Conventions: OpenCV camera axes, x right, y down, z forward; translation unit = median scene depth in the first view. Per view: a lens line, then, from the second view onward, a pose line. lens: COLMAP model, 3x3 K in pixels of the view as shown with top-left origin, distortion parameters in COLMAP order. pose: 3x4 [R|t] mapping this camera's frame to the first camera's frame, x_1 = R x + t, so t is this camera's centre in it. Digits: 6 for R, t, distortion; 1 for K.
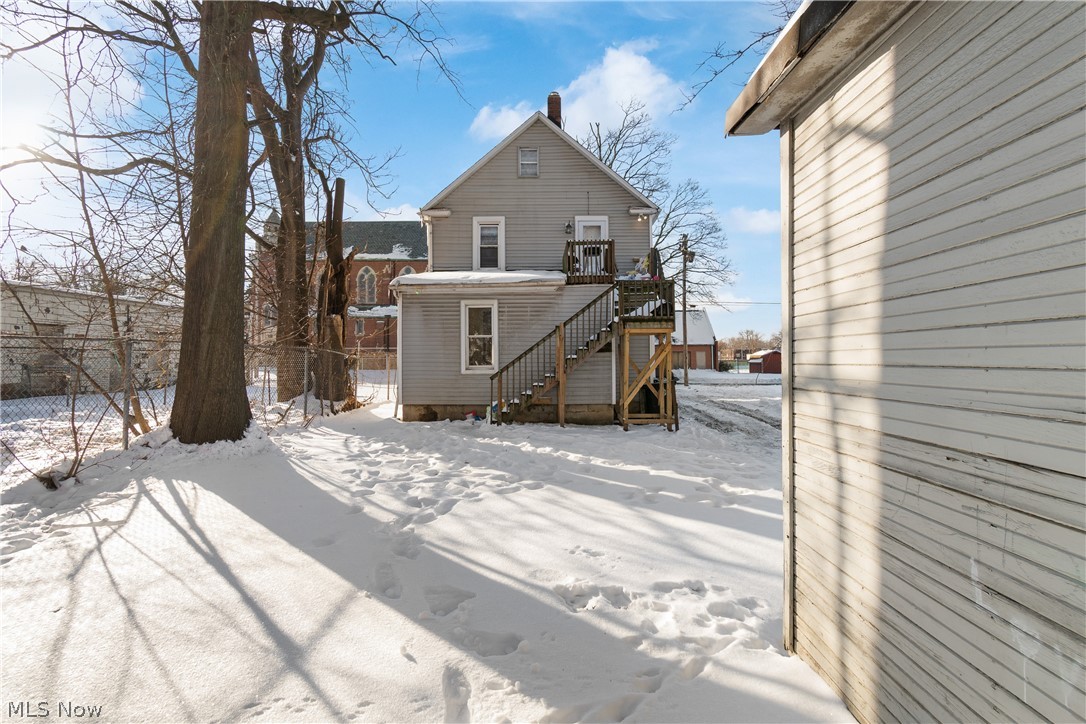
lens RADIAL K [[488.3, 0, 545.3], [0, 488.3, 357.4], [0, 0, 1]] dist [0.001153, -0.000021]
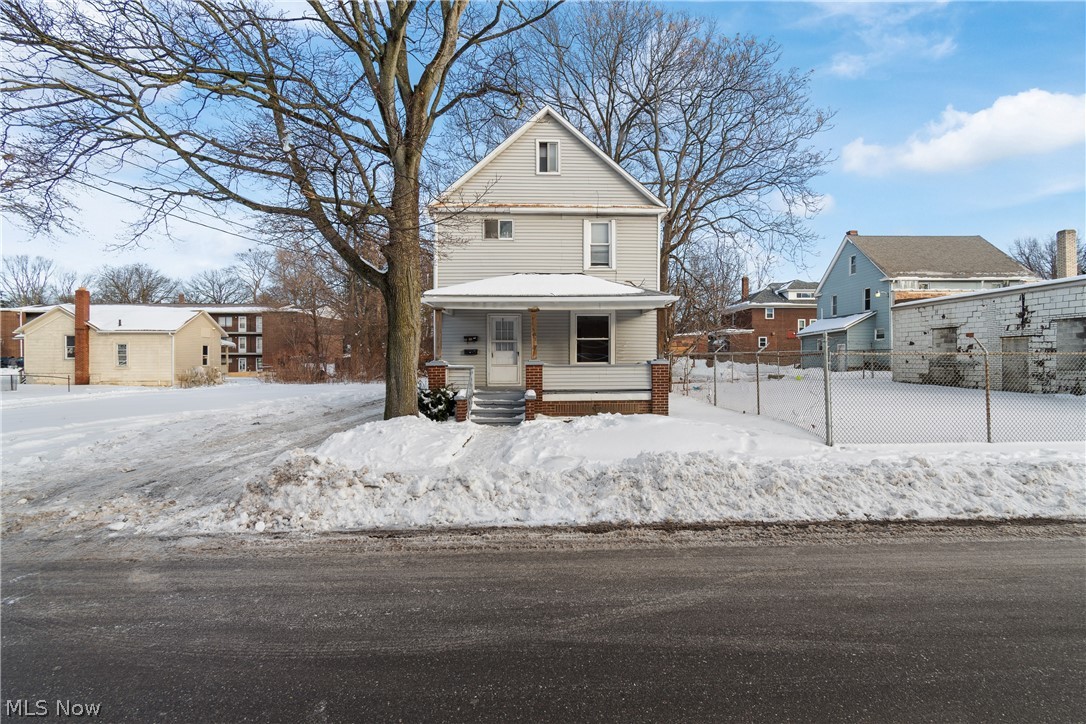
lens RADIAL K [[488.3, 0, 545.3], [0, 488.3, 357.4], [0, 0, 1]] dist [0.001153, -0.000021]
pose [[-0.998983, 0.001135, -0.045085, 0.038491], [0.001490, 0.999968, -0.007830, 0.014500], [0.045075, -0.007890, -0.998952, 2.126527]]
